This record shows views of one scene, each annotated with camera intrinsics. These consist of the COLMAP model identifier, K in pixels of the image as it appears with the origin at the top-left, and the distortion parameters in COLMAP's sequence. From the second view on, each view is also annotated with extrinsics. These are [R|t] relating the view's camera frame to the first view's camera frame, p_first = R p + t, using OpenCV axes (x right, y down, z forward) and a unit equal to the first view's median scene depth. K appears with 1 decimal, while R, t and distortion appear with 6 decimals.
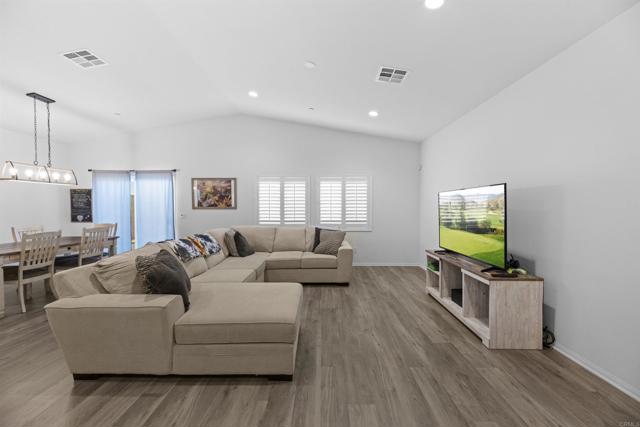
lens RADIAL K [[257.7, 0, 320.1], [0, 257.7, 215.1], [0, 0, 1]] dist [-0.006785, -0.000321]
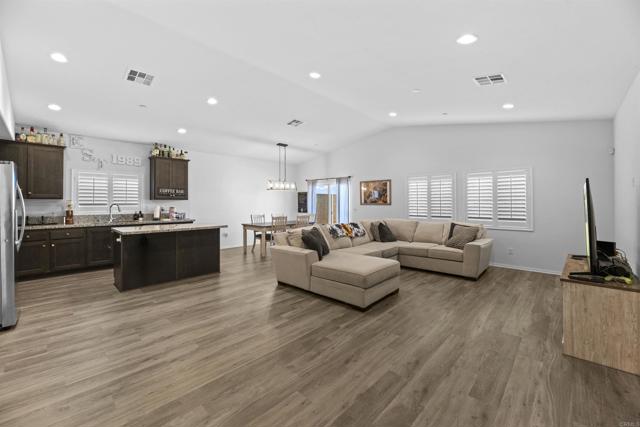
lens RADIAL K [[262.8, 0, 320.3], [0, 262.8, 204.9], [0, 0, 1]] dist [-0.003807, -0.001086]
pose [[0.734361, 0.004013, -0.678747, 0.424751], [-0.019927, 0.999679, -0.015649, 0.002871], [0.678466, 0.025017, 0.734206, -0.214552]]
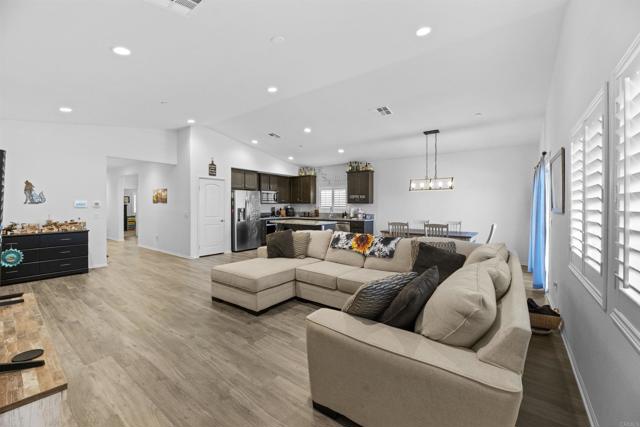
lens RADIAL K [[262.8, 0, 320.3], [0, 262.8, 204.9], [0, 0, 1]] dist [-0.003807, -0.001086]
pose [[-0.594781, -0.004796, -0.803874, 0.507498], [-0.030073, 0.999415, 0.016288, -0.053087], [0.803325, 0.033862, -0.594577, 1.452124]]
